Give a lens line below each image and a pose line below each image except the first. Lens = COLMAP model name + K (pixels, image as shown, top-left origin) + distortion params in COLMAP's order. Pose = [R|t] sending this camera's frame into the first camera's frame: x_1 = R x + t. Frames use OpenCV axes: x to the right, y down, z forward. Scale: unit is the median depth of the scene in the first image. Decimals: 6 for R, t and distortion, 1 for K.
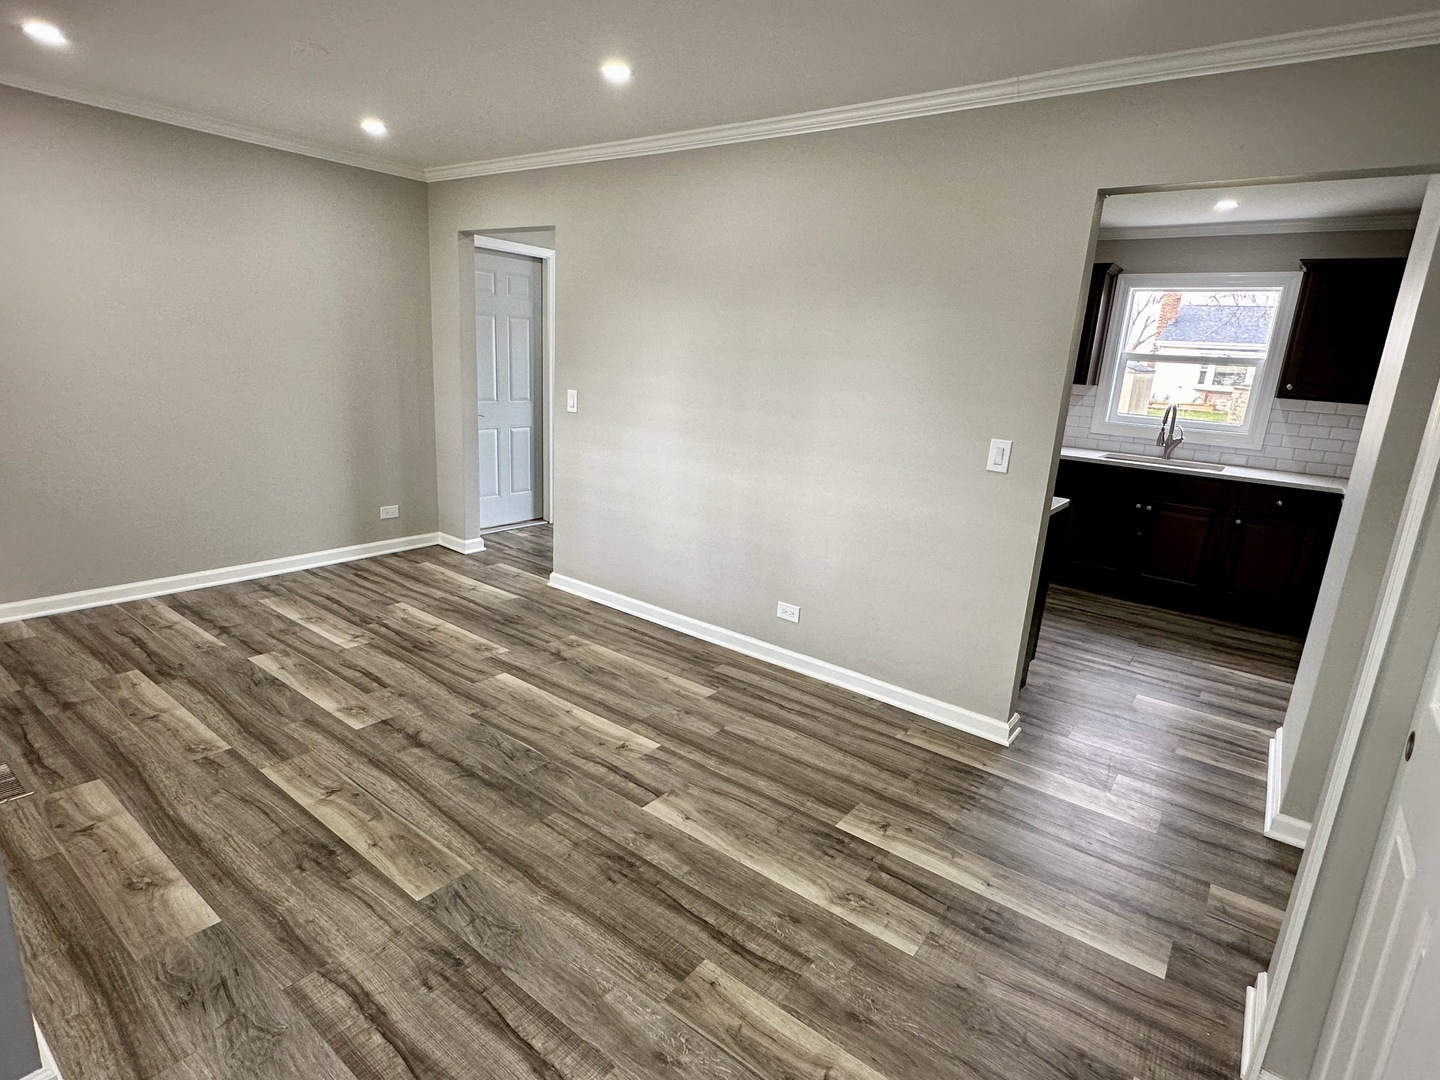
lens RADIAL K [[748.8, 0, 717.3], [0, 748.8, 541.8], [0, 0, 1]] dist [-0.001259, 0.001035]
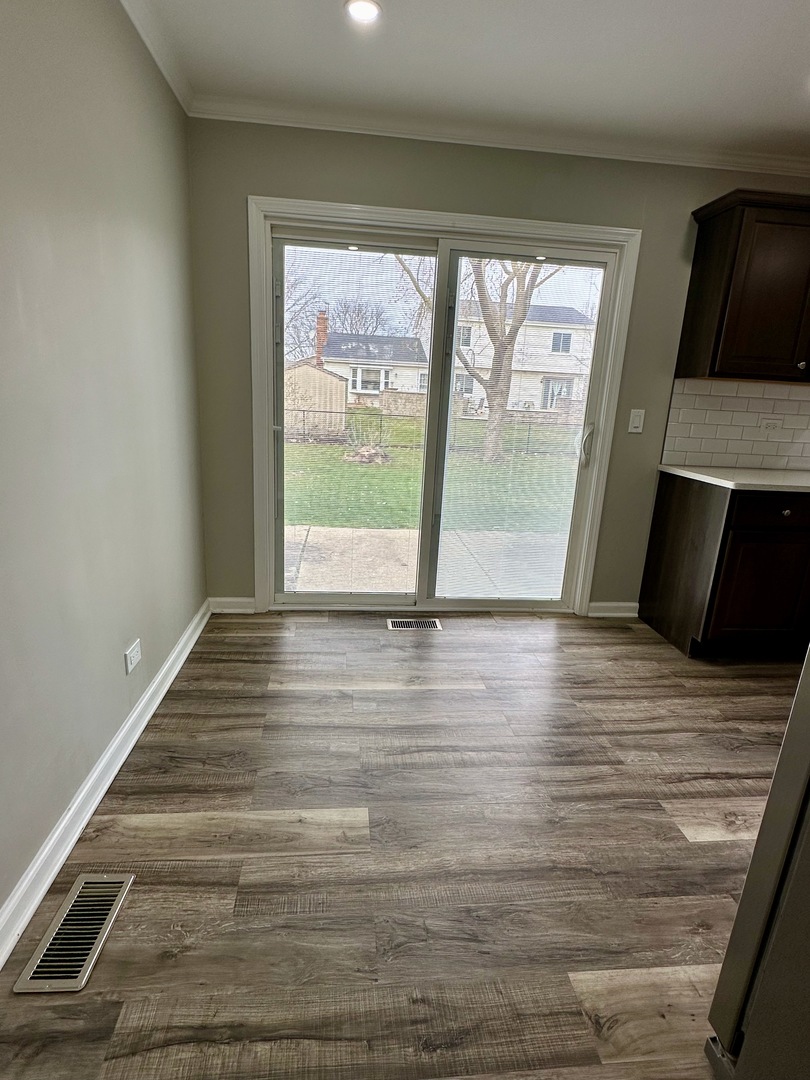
lens RADIAL K [[561.6, 0, 402.4], [0, 561.6, 541.0], [0, 0, 1]] dist [-0.001259, 0.001035]
pose [[0.733118, -0.195016, 0.651541, -0.353321], [0.161472, 0.980525, 0.111796, -0.303965], [-0.660654, 0.023246, 0.750330, 1.375890]]
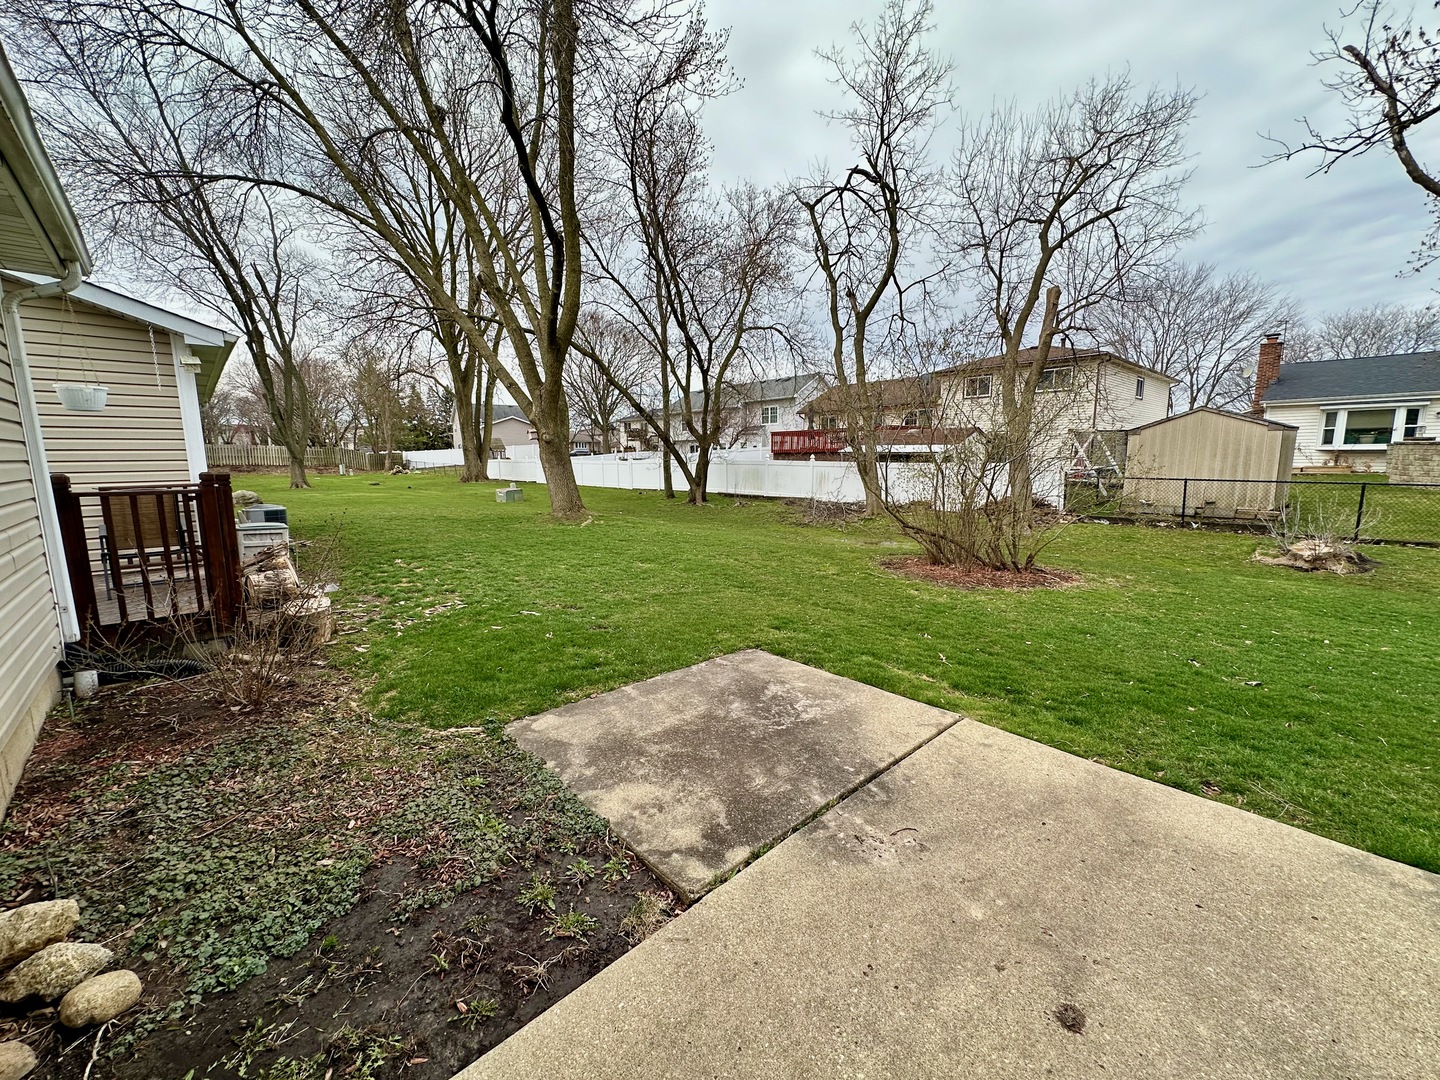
lens RADIAL K [[575.6, 0, 719.1], [0, 575.6, 537.8], [0, 0, 1]] dist [0.000888, 0.000359]
pose [[0.983562, -0.042599, -0.175475, 0.525190], [0.022829, 0.993312, -0.113179, -0.385065], [0.179123, 0.107313, 0.977957, 2.066029]]
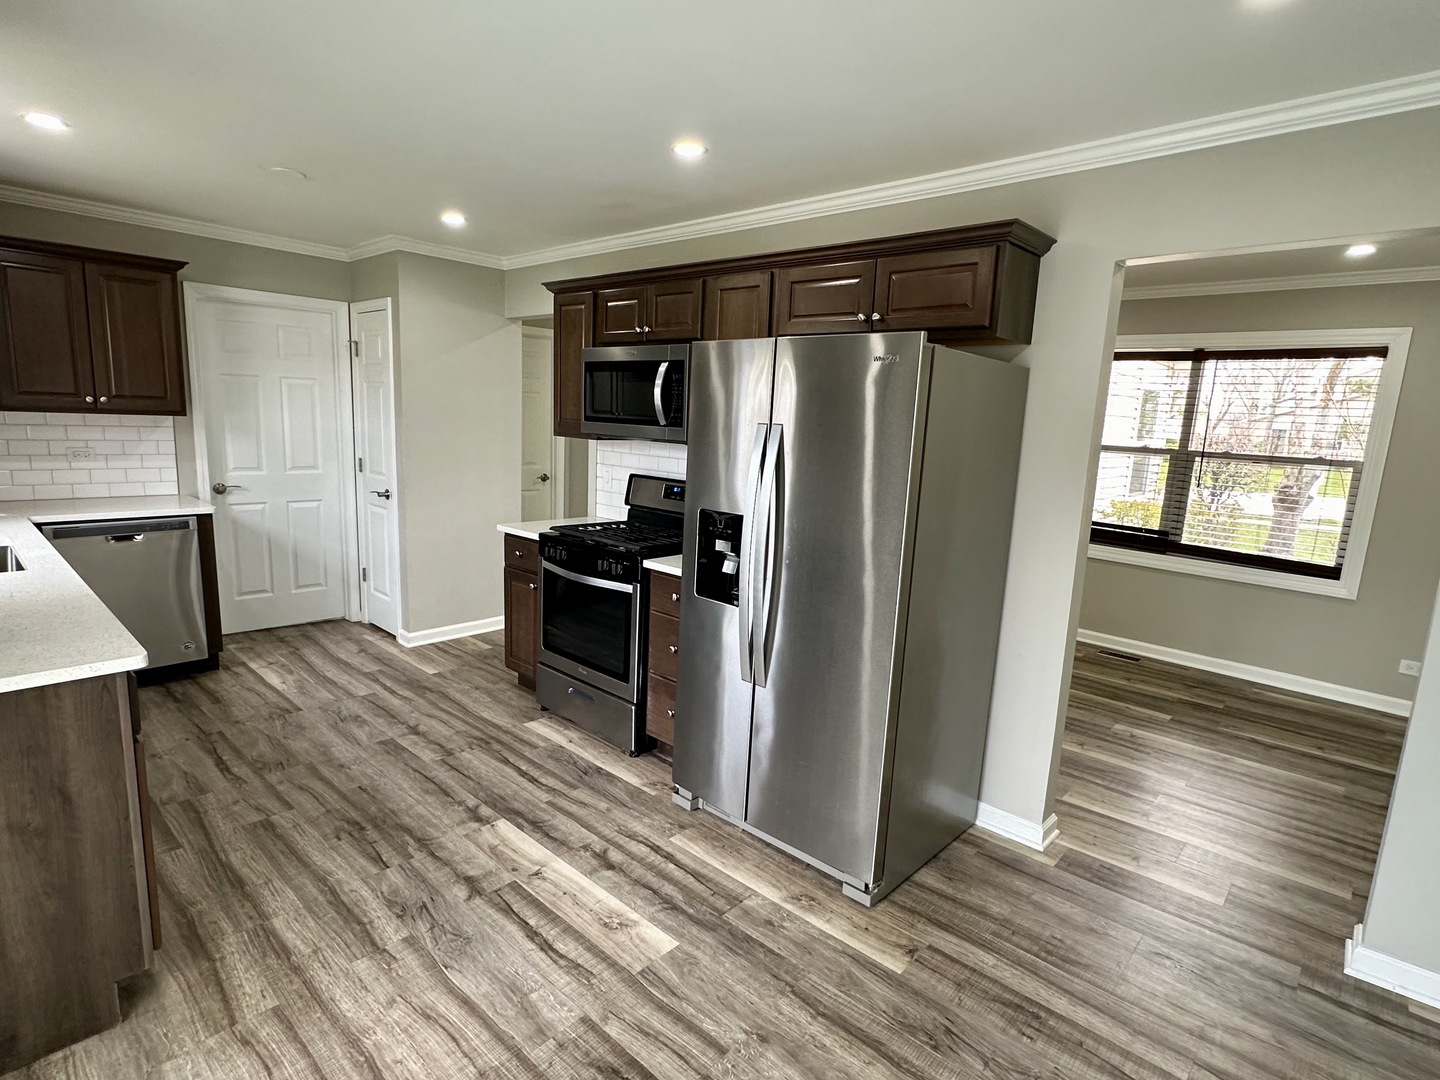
lens RADIAL K [[748.8, 0, 717.3], [0, 748.8, 541.4], [0, 0, 1]] dist [-0.001259, 0.001035]
pose [[-0.989531, -0.120623, 0.079242, 0.045266], [-0.077791, 0.908247, 0.411141, -0.529559], [-0.121564, 0.400672, -0.908121, 2.009885]]
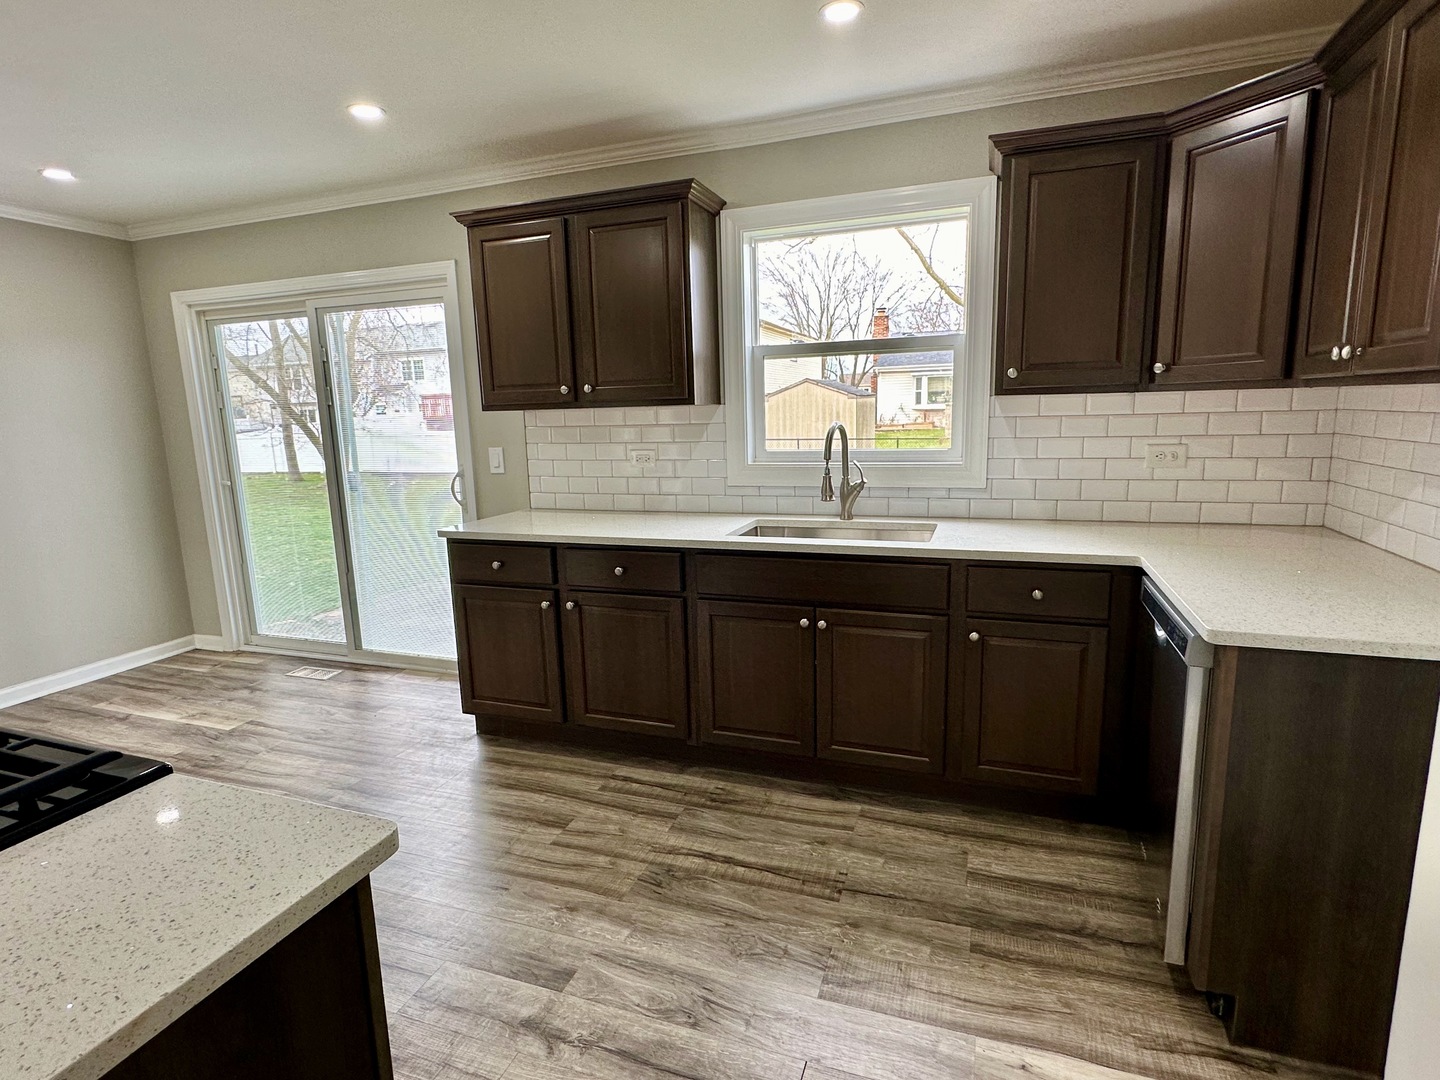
lens RADIAL K [[748.8, 0, 716.4], [0, 748.8, 543.9], [0, 0, 1]] dist [-0.001259, 0.001035]
pose [[0.951483, -0.136214, 0.275911, 0.517163], [0.154132, 0.987060, -0.044228, -0.122933], [-0.266316, 0.084608, 0.960165, 0.718121]]
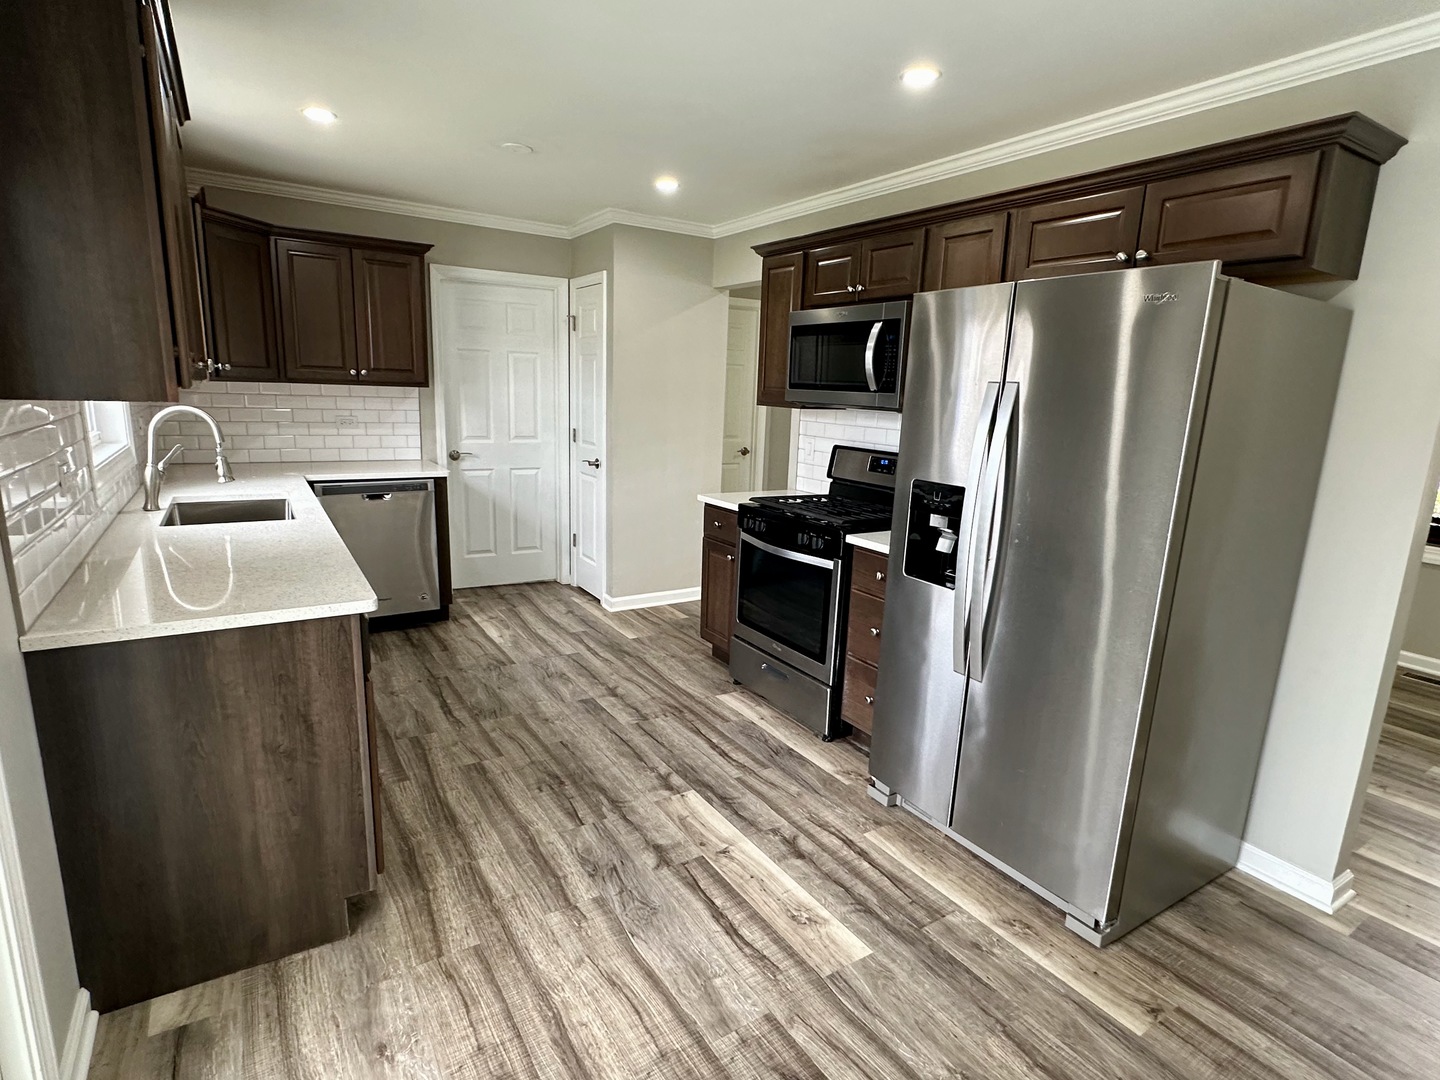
lens RADIAL K [[748.8, 0, 722.3], [0, 748.8, 542.9], [0, 0, 1]] dist [-0.001259, 0.001035]
pose [[-0.933573, -0.165943, 0.317655, 0.063541], [-0.007011, 0.894631, 0.446751, -0.498806], [-0.358319, 0.414848, -0.836366, 1.970003]]
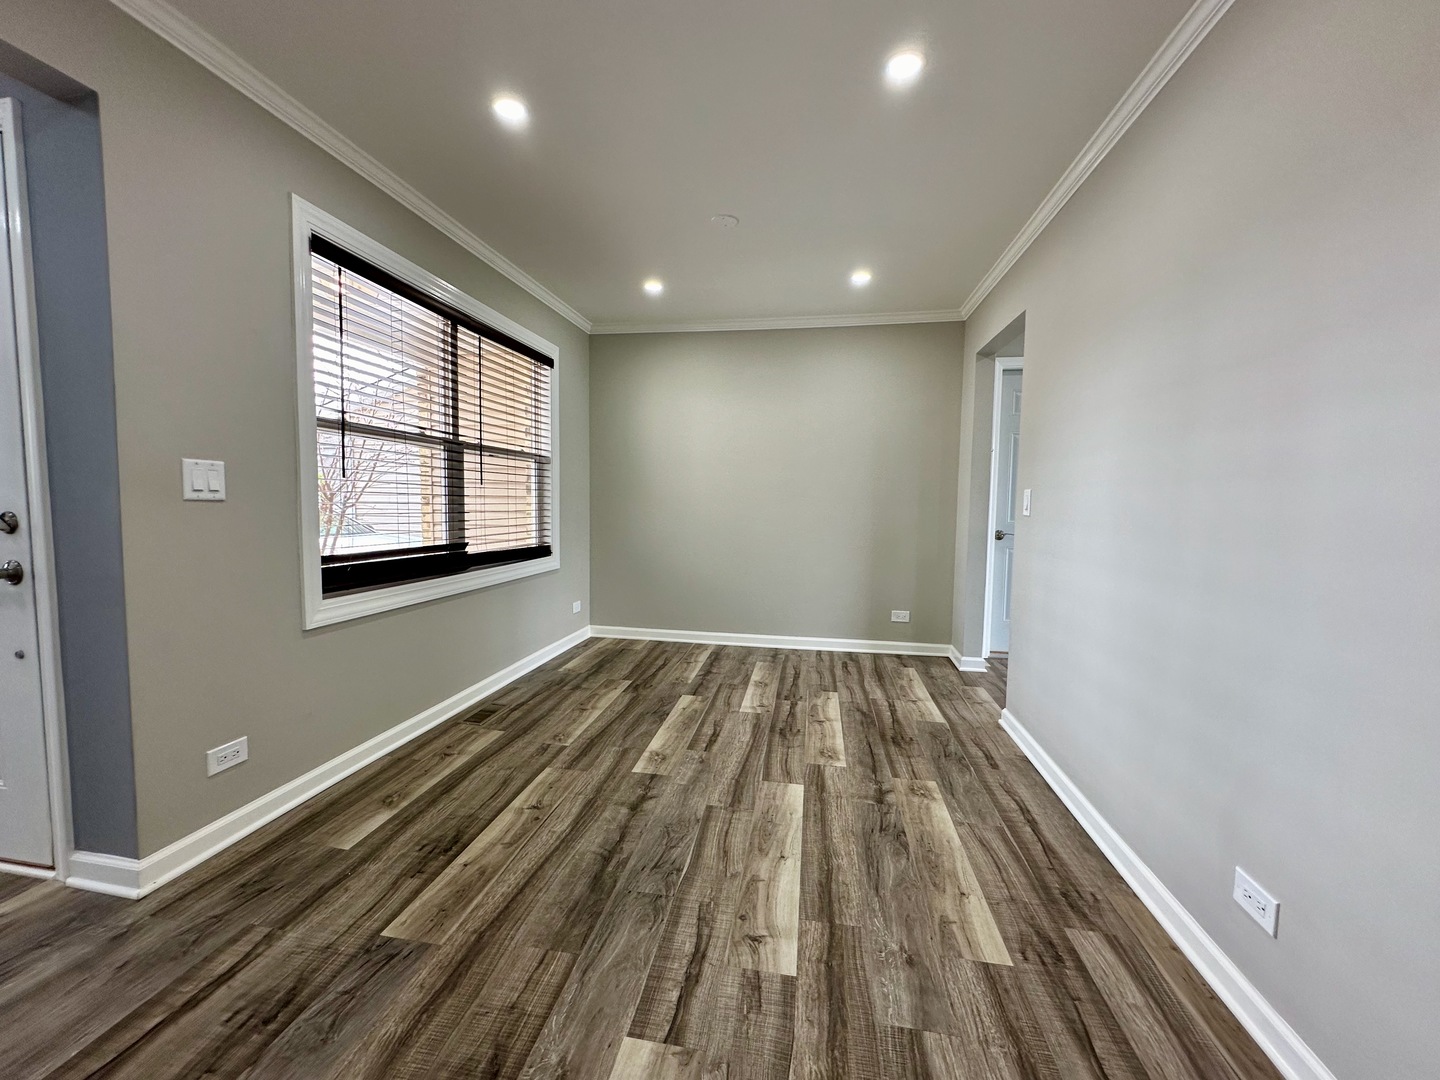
lens RADIAL K [[575.6, 0, 718.8], [0, 575.6, 537.4], [0, 0, 1]] dist [0.000888, 0.000359]
pose [[0.463391, 0.007029, -0.886126, 0.263294], [-0.202665, 0.974307, -0.098253, -0.022269], [0.862668, 0.225116, 0.452909, 0.525156]]
